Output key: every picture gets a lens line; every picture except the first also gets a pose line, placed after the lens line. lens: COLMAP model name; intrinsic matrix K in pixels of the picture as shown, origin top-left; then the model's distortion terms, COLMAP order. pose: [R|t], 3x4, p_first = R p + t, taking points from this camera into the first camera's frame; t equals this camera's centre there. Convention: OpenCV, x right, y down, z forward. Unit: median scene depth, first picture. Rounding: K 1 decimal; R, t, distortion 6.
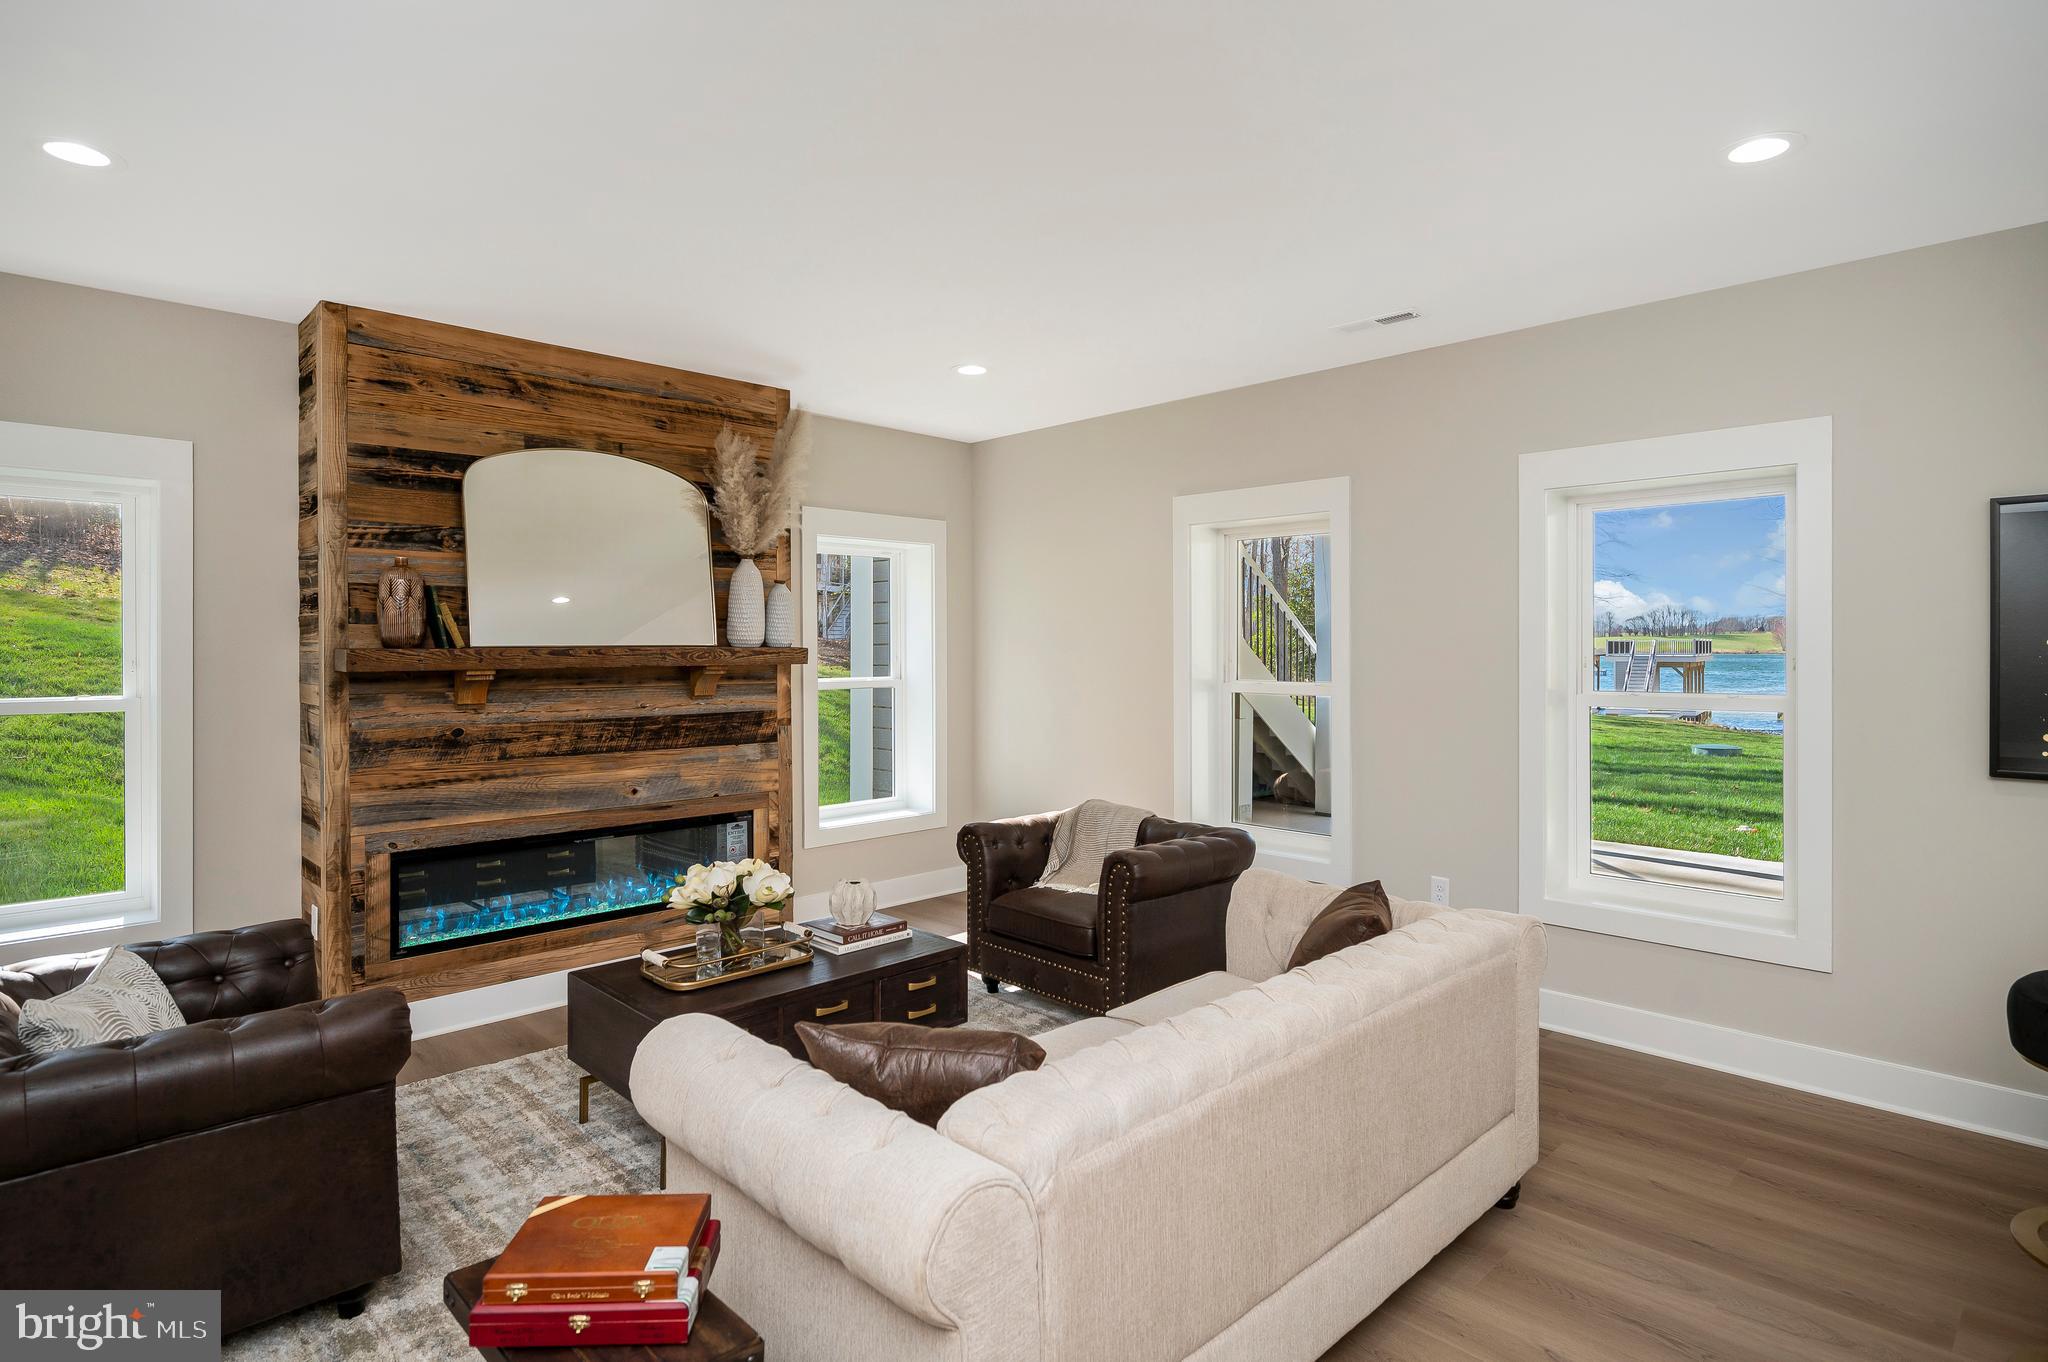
lens RADIAL K [[1040.0, 0, 1018.5], [0, 1040.0, 661.7], [0, 0, 1]] dist [-0.002100, 0.000492]
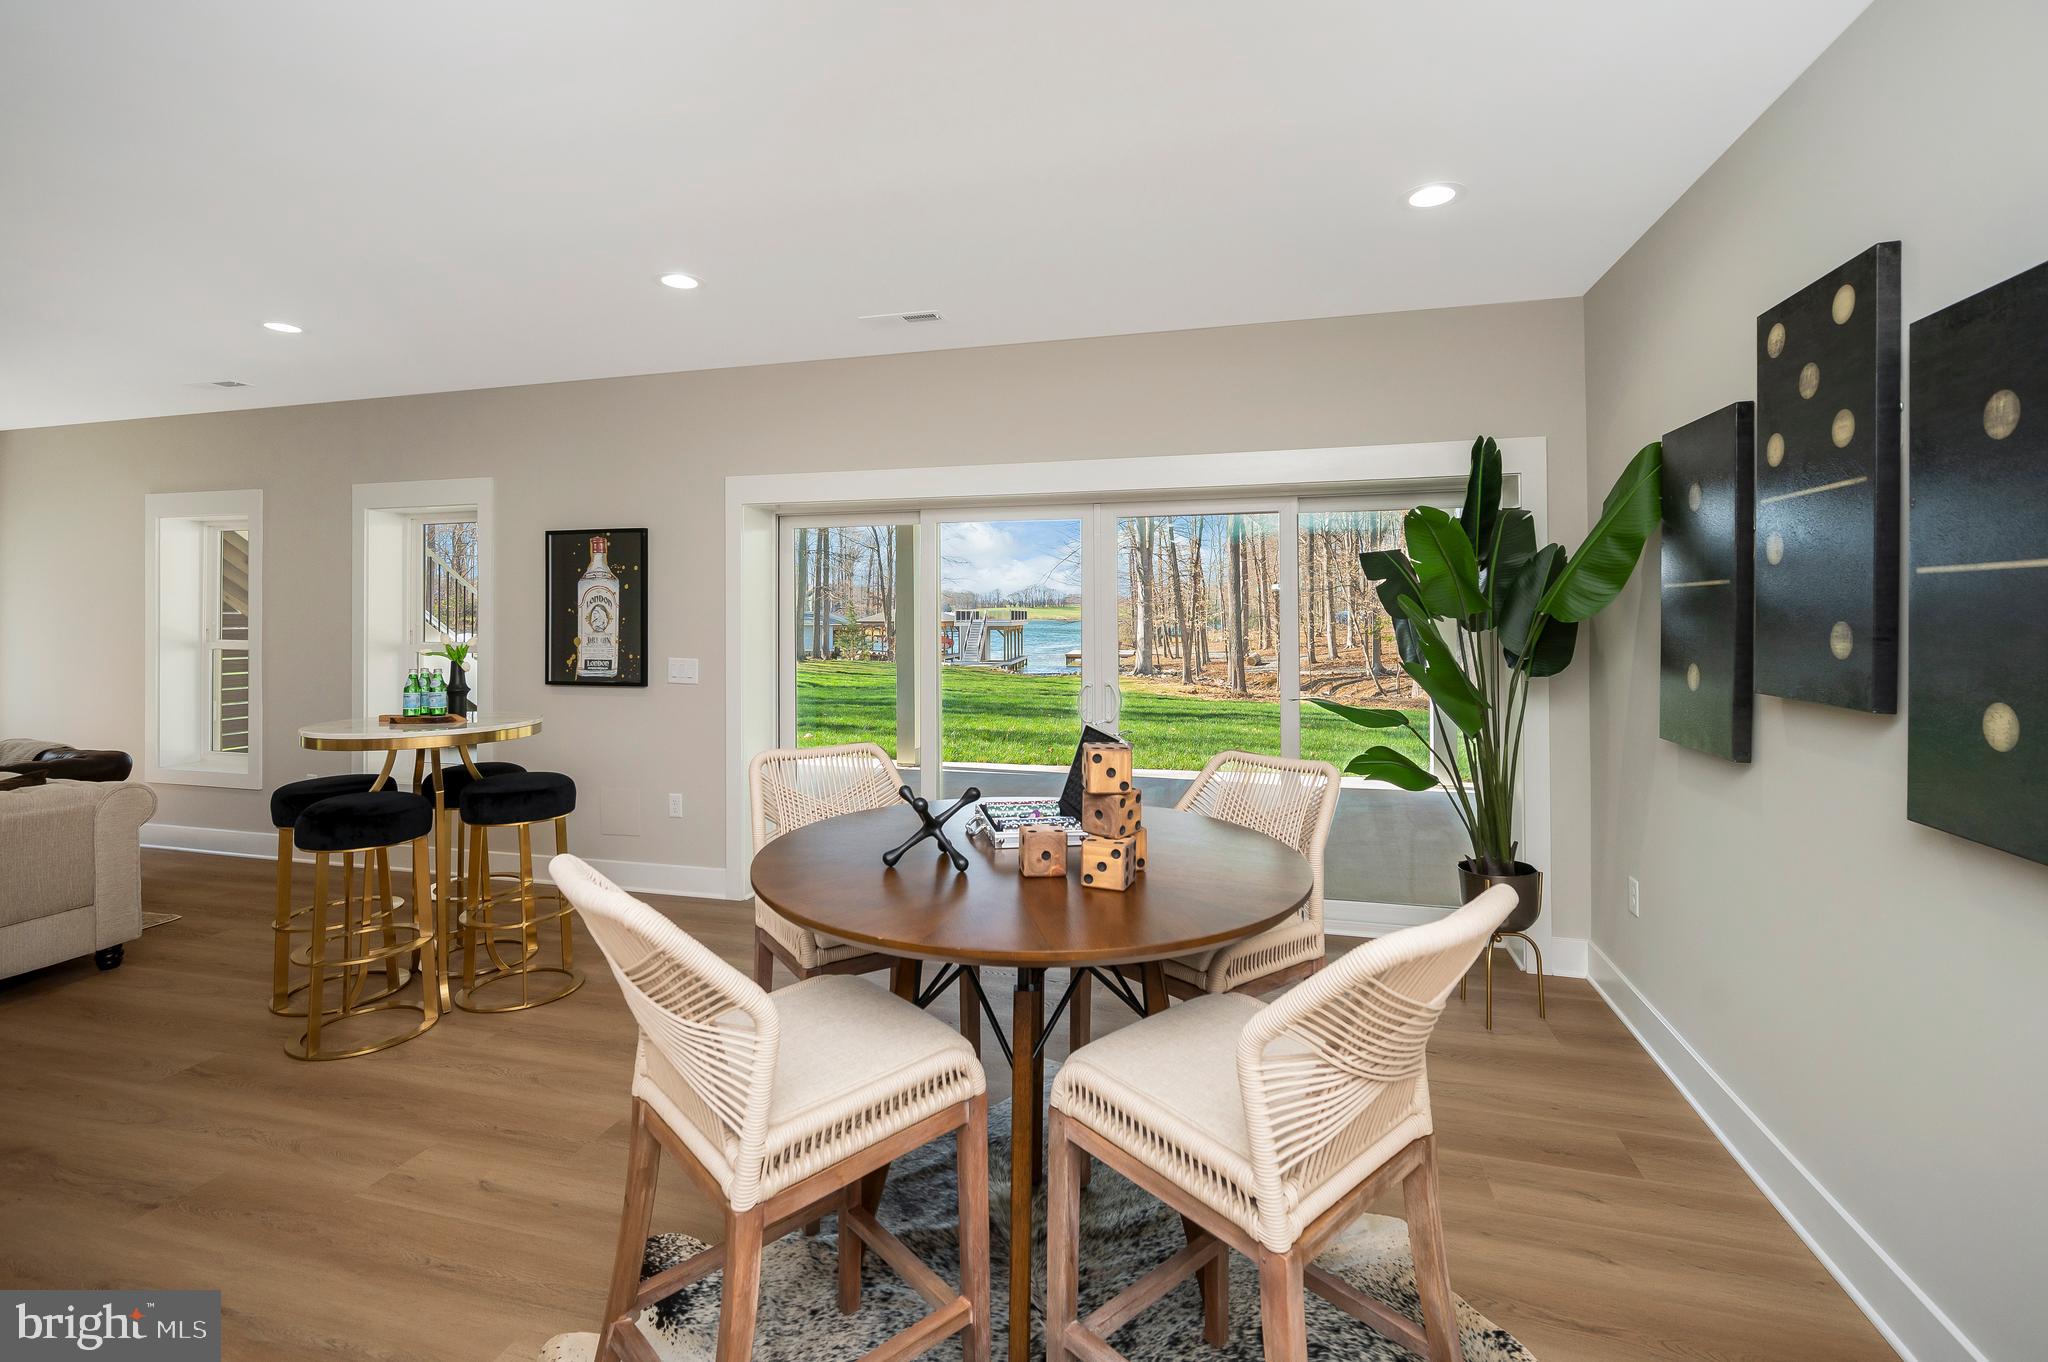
lens RADIAL K [[901.9, 0, 1019.6], [0, 901.9, 611.7], [0, 0, 1]] dist [0.000646, -0.000298]
pose [[0.867354, 0.001989, 0.497688, 0.639216], [0.007096, 0.999841, -0.016362, 0.010309], [-0.497642, 0.017724, 0.867202, -0.566884]]
